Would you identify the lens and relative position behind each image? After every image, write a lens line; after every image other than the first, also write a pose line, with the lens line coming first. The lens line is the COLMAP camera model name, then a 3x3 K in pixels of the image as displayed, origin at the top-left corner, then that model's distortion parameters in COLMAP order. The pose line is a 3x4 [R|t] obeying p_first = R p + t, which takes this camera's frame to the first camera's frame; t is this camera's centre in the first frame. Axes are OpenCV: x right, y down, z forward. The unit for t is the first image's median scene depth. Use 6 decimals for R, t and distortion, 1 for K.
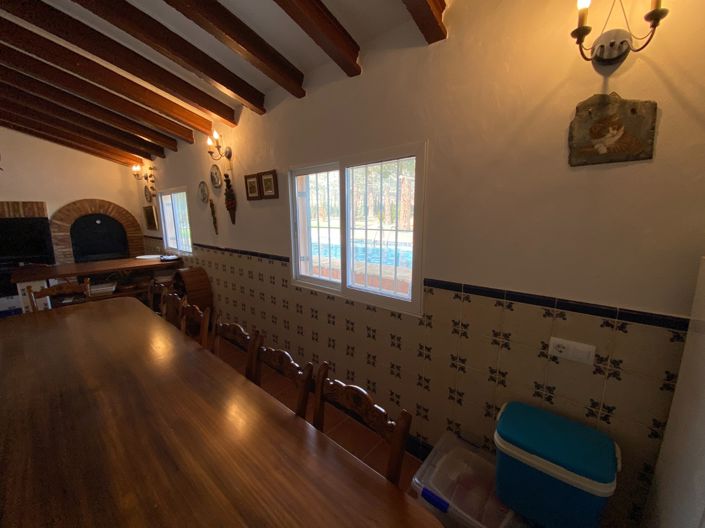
lens RADIAL K [[285.0, 0, 349.3], [0, 285.0, 264.9], [0, 0, 1]] dist [0.026692, -0.023901]
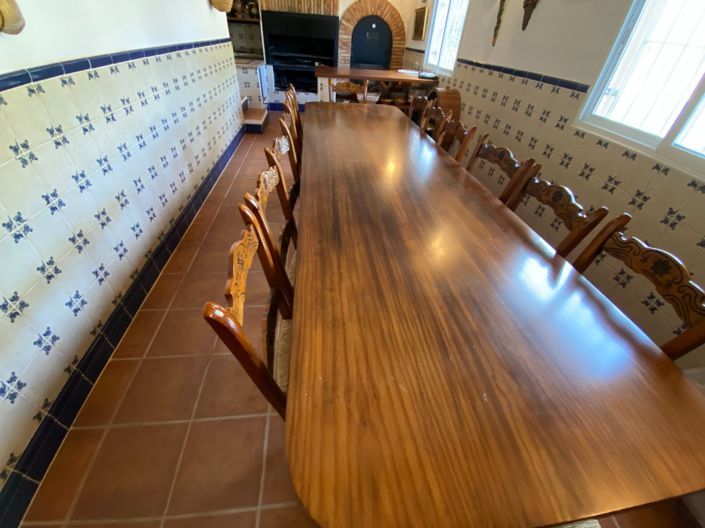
lens RADIAL K [[285.9, 0, 349.2], [0, 285.9, 267.8], [0, 0, 1]] dist [0.000667, -0.012112]
pose [[0.738403, 0.468508, -0.485038, -0.055944], [-0.178146, 0.829226, 0.529763, 0.050901], [0.650404, -0.304771, 0.695766, -0.025619]]
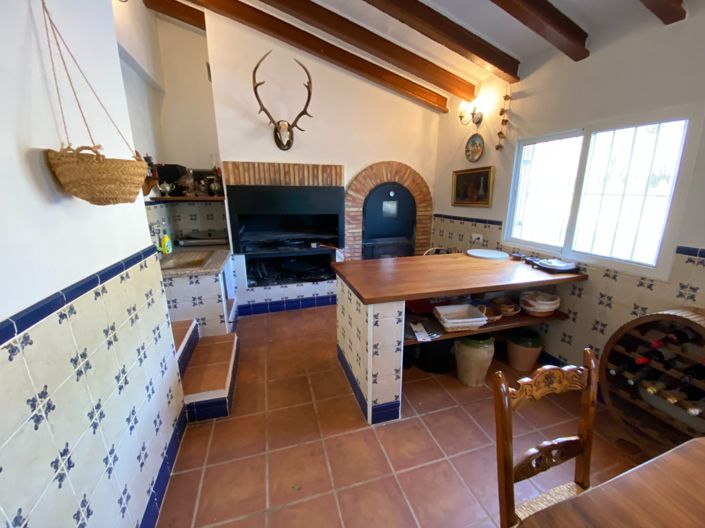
lens RADIAL K [[285.0, 0, 349.3], [0, 285.0, 264.9], [0, 0, 1]] dist [0.026692, -0.023901]
pose [[0.847769, 0.133972, -0.513166, -0.666645], [-0.091900, 0.990041, 0.106647, -0.044852], [0.522343, -0.043252, 0.851638, 0.370197]]
